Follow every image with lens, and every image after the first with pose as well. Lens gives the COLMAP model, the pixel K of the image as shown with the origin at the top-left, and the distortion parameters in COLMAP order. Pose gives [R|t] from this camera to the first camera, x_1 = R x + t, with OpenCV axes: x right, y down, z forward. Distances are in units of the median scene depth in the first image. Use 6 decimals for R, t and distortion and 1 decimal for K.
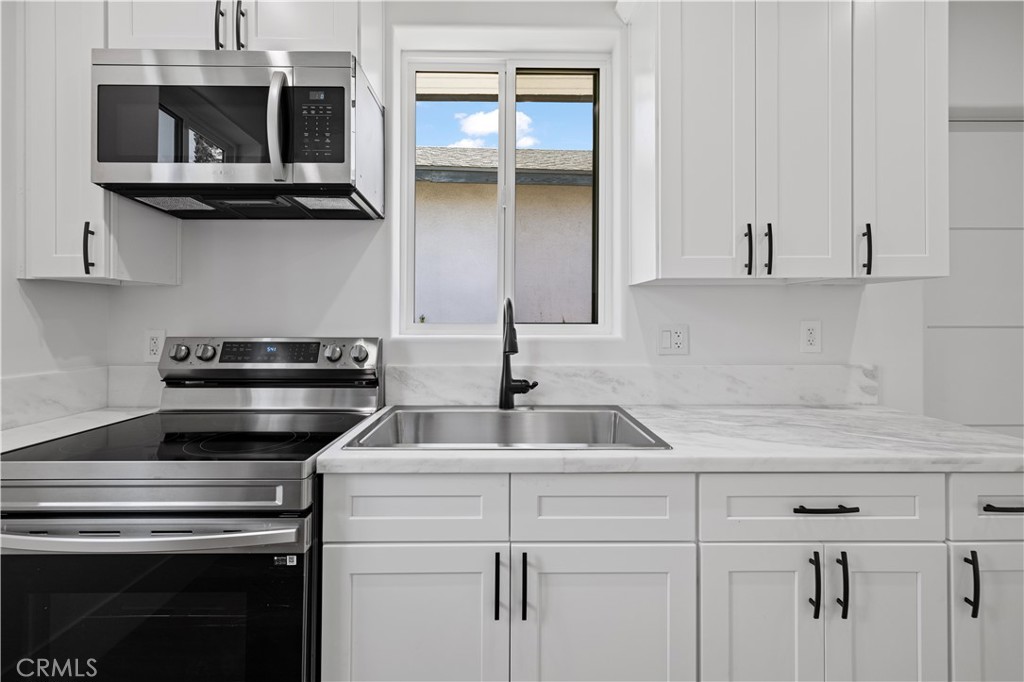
lens RADIAL K [[422.0, 0, 509.7], [0, 422.0, 324.2], [0, 0, 1]] dist [-0.000939, -0.000118]
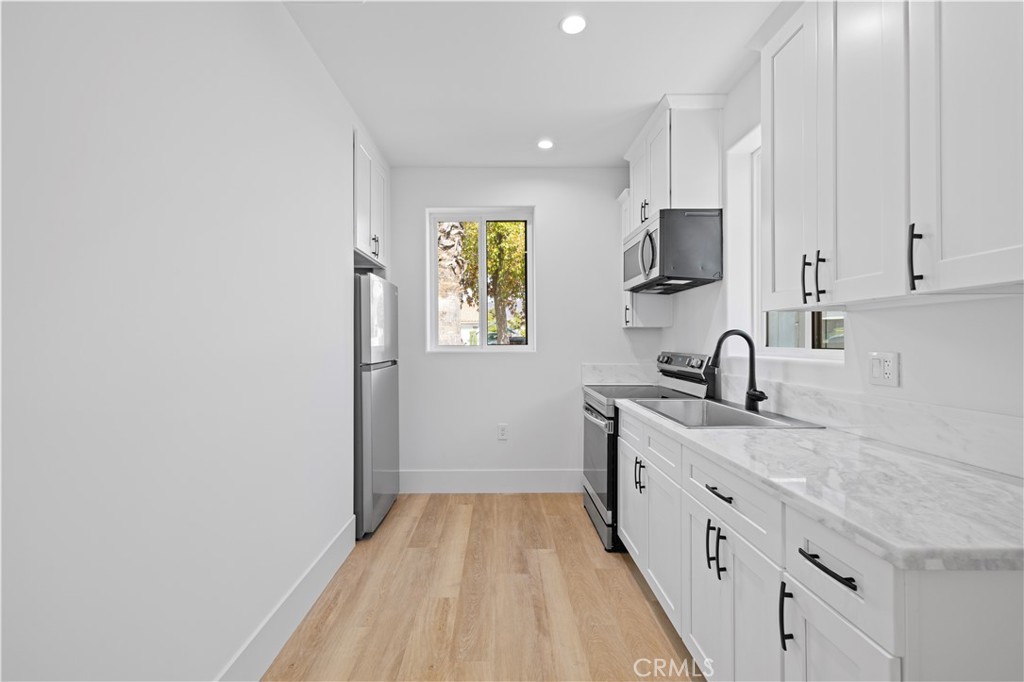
lens RADIAL K [[436.3, 0, 512.0], [0, 436.3, 341.0], [0, 0, 1]] dist [-0.001282, -0.000084]
pose [[0.015247, -0.000036, -0.999884, 1.361588], [0.008211, 0.999966, 0.000089, -0.028995], [0.999850, -0.008212, 0.015246, 0.216130]]
